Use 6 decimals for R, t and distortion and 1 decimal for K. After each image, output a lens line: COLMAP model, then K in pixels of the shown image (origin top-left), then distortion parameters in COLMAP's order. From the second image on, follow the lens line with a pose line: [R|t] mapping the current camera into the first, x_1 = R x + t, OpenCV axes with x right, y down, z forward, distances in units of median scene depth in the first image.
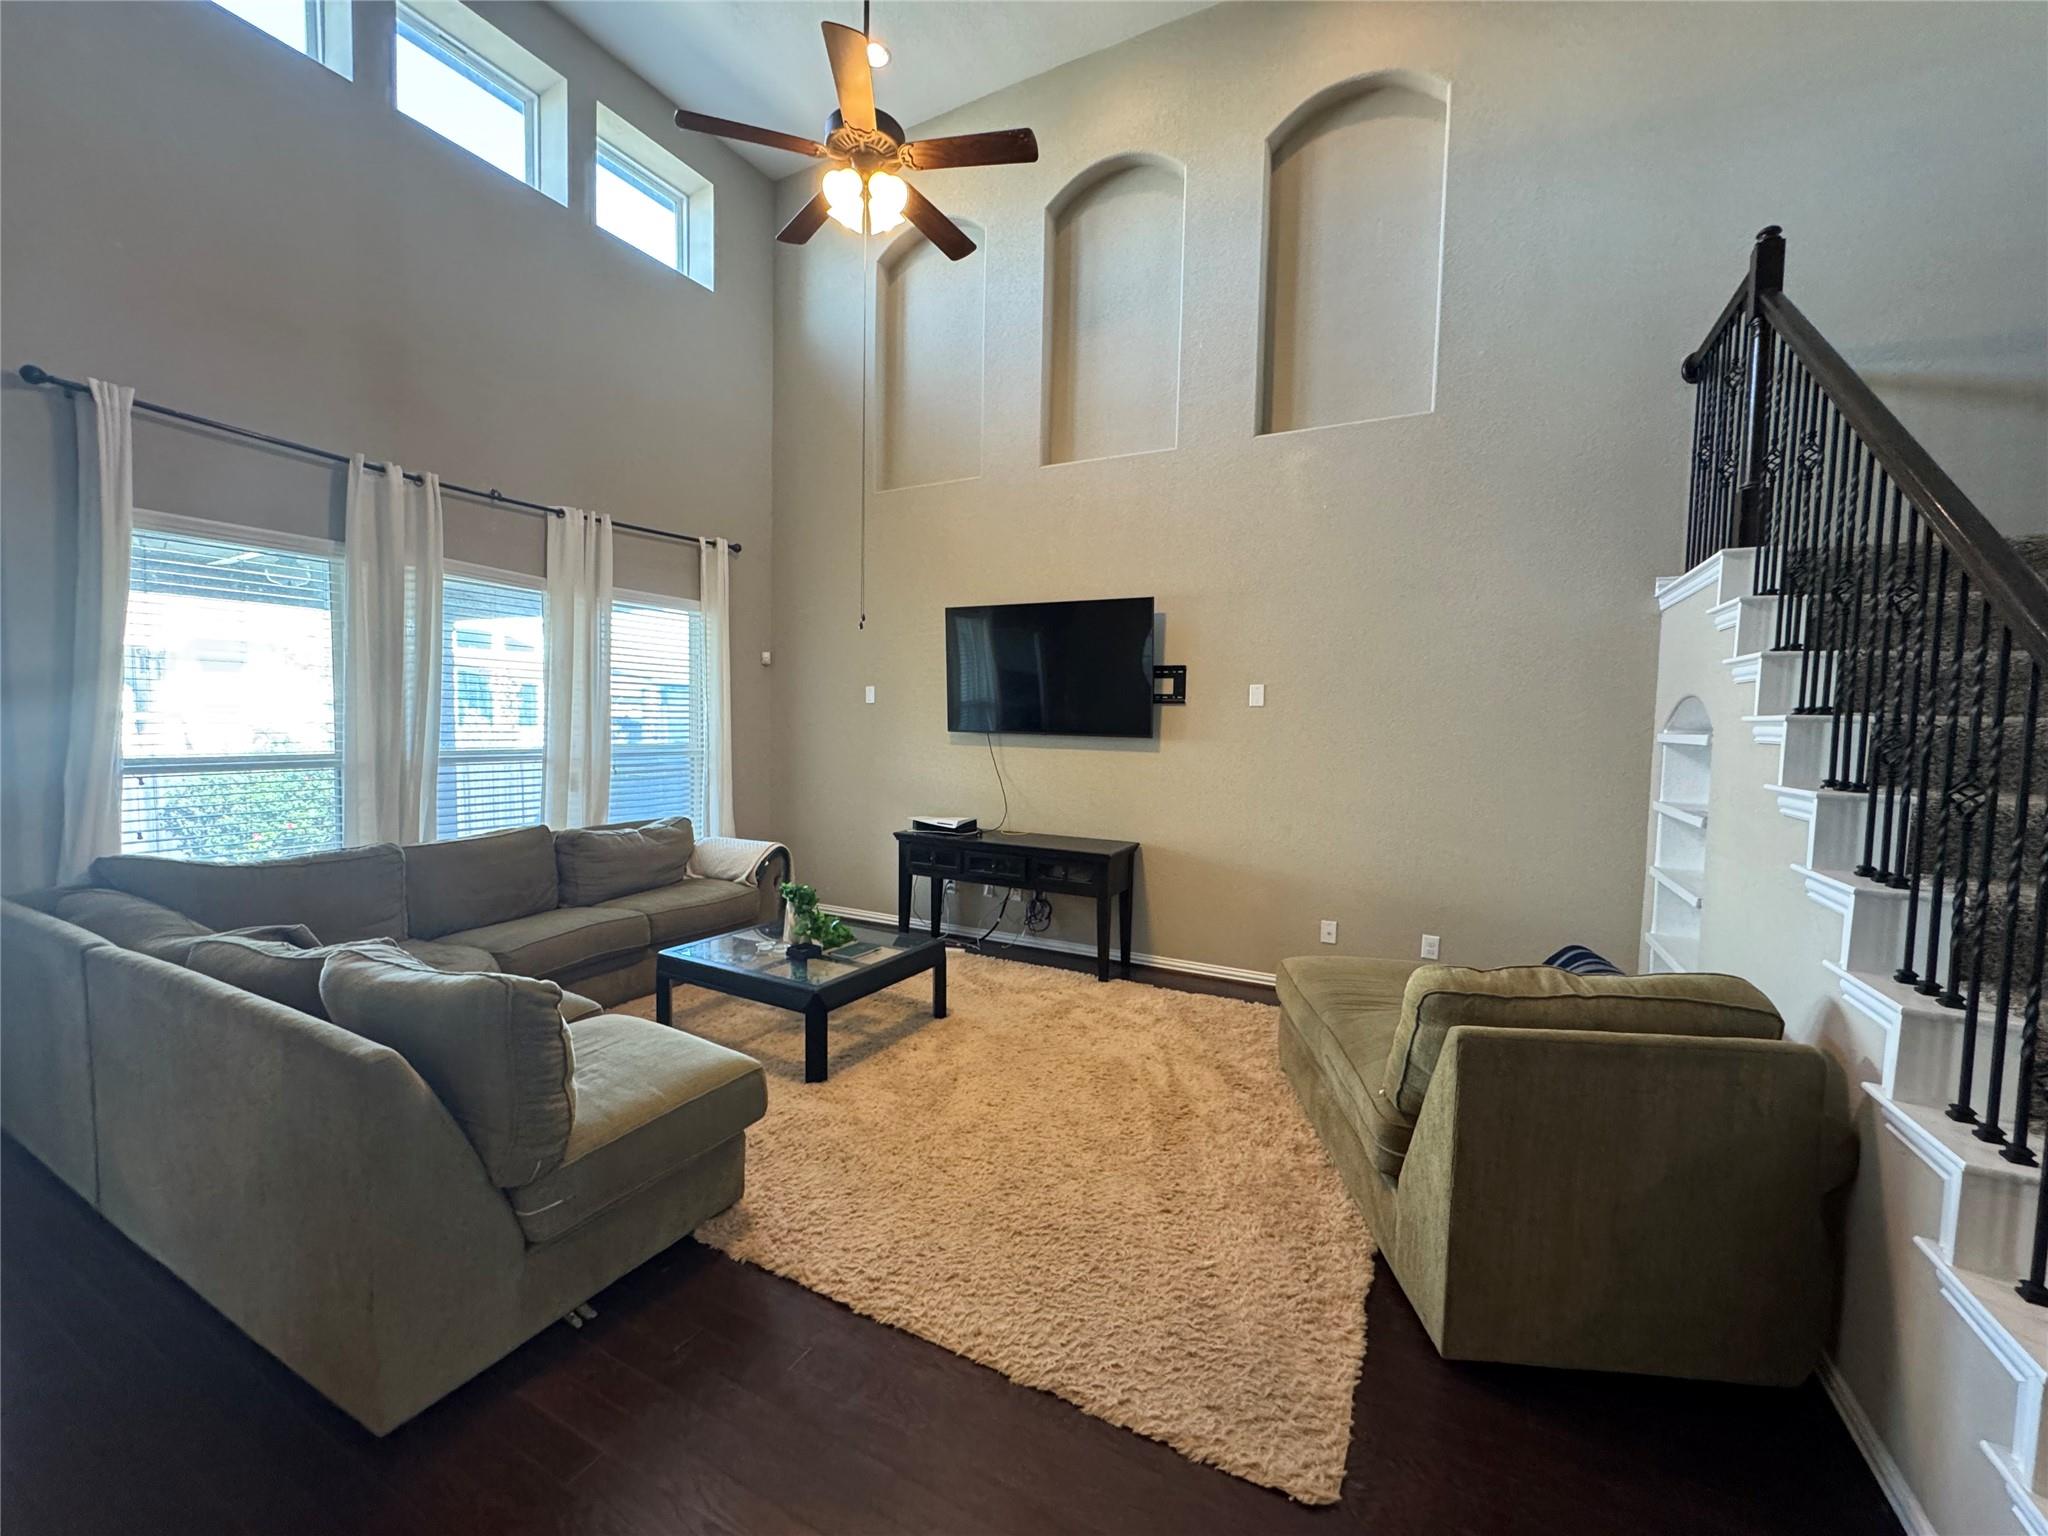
lens RADIAL K [[813.7, 0, 1028.4], [0, 813.7, 773.2], [0, 0, 1]] dist [-0.000770, -0.000348]
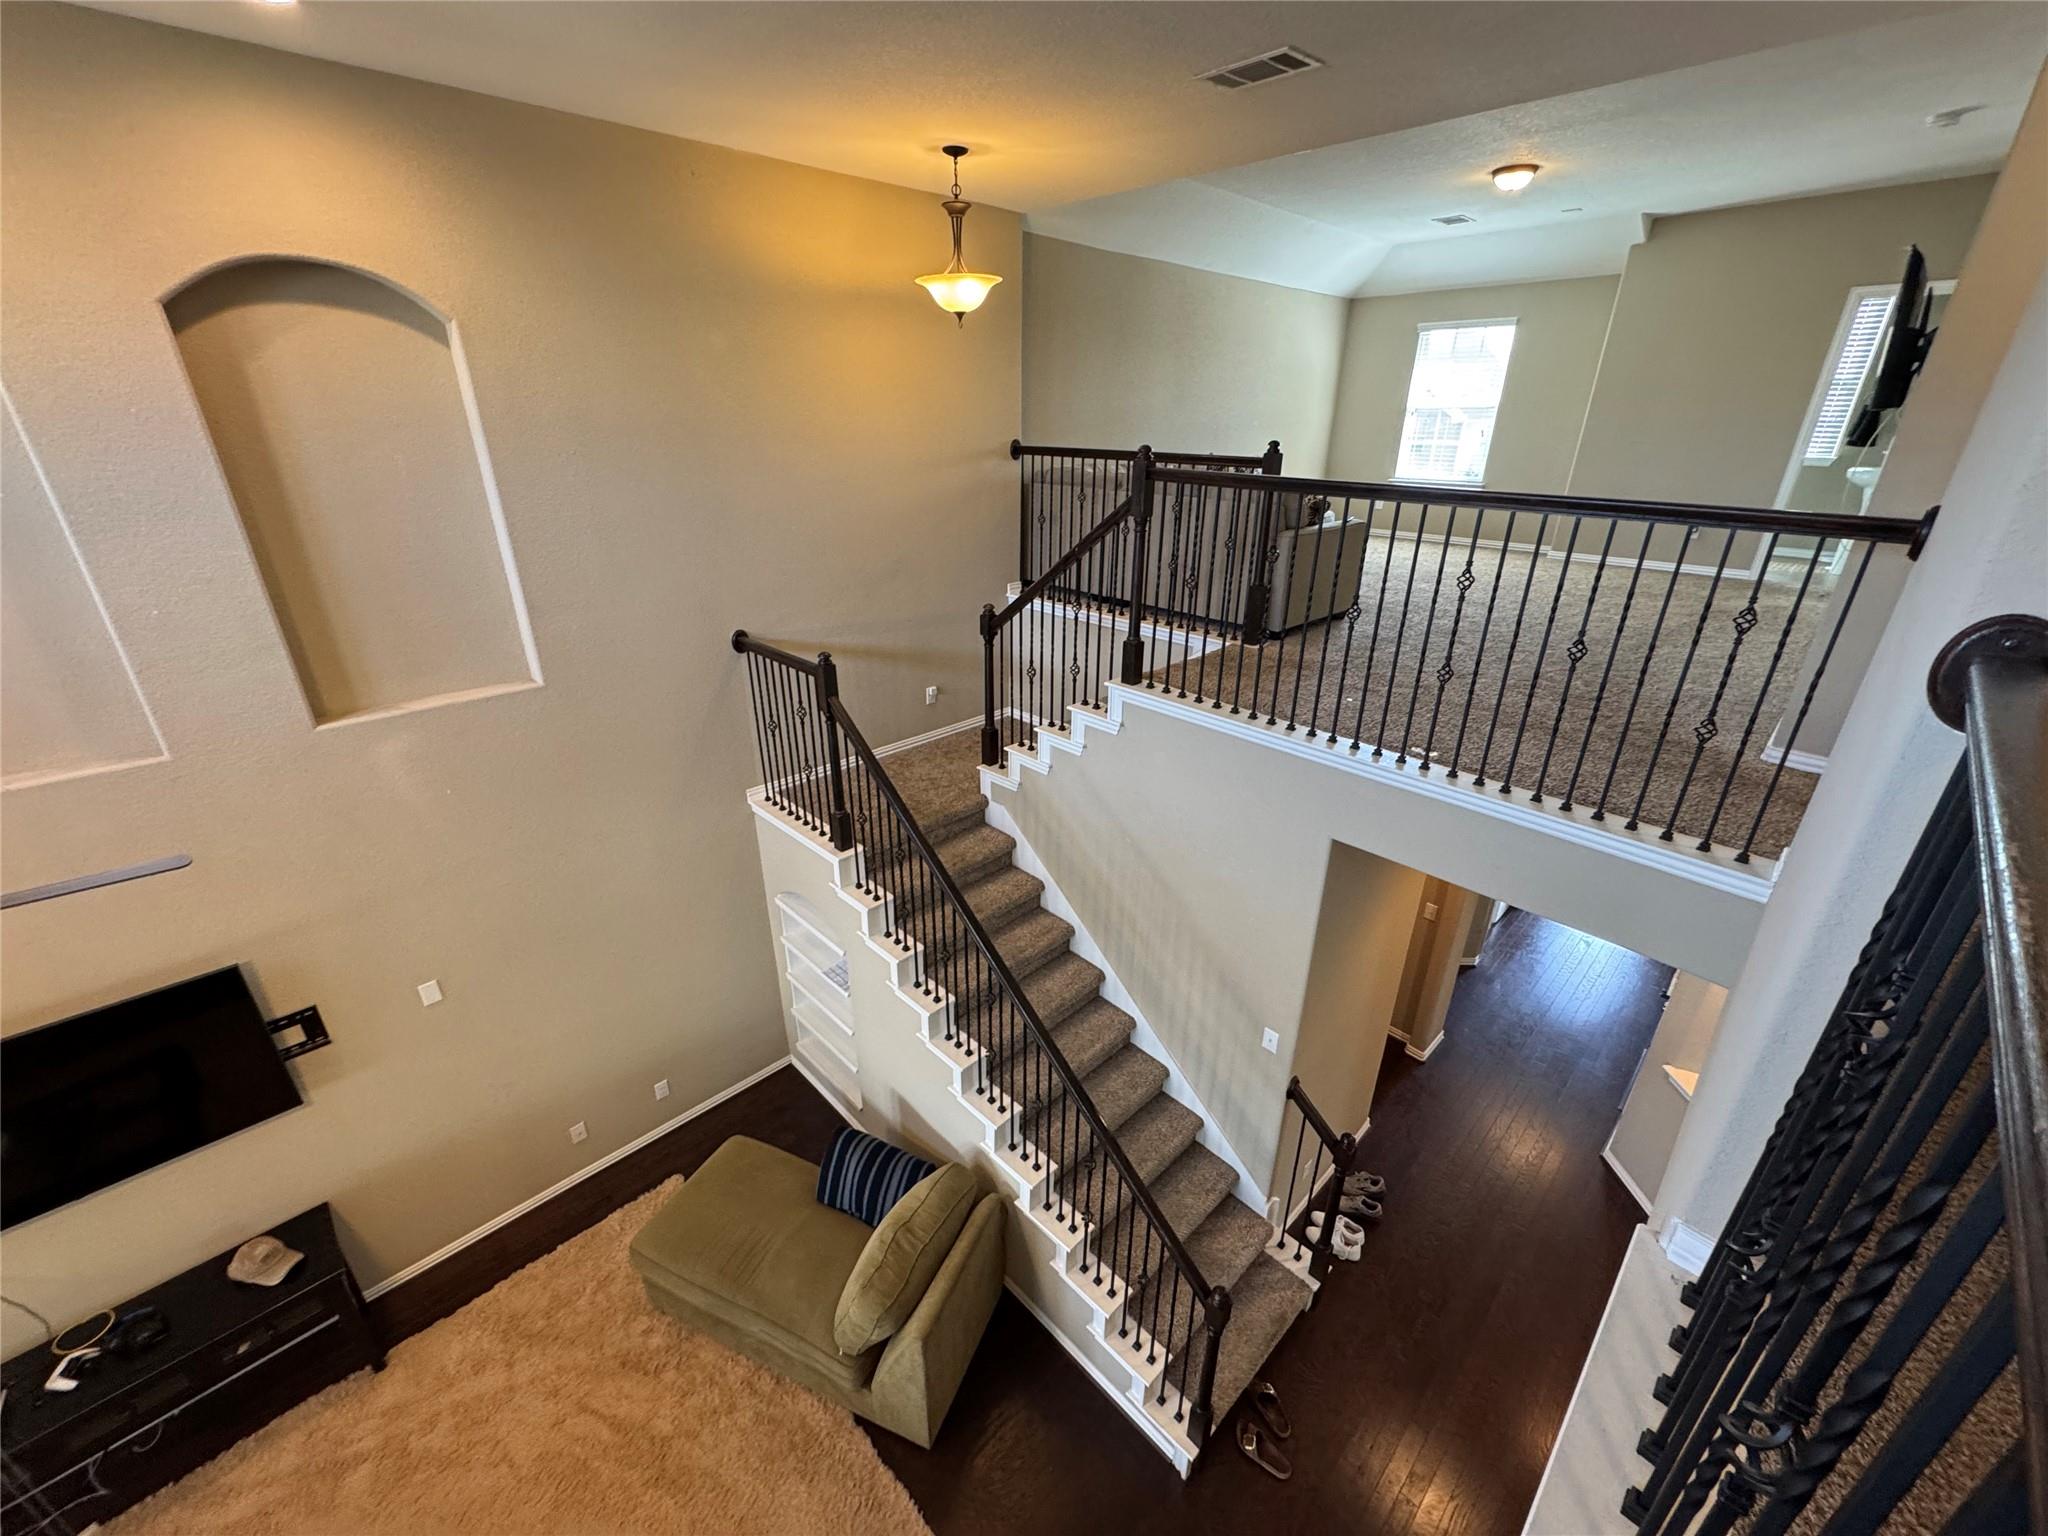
lens RADIAL K [[813.7, 0, 1028.4], [0, 813.7, 773.2], [0, 0, 1]] dist [-0.000770, -0.000348]
pose [[0.314047, -0.397348, 0.862258, -0.179233], [0.063960, 0.914998, 0.398356, -0.604305], [-0.947250, -0.069952, 0.312767, 0.110610]]
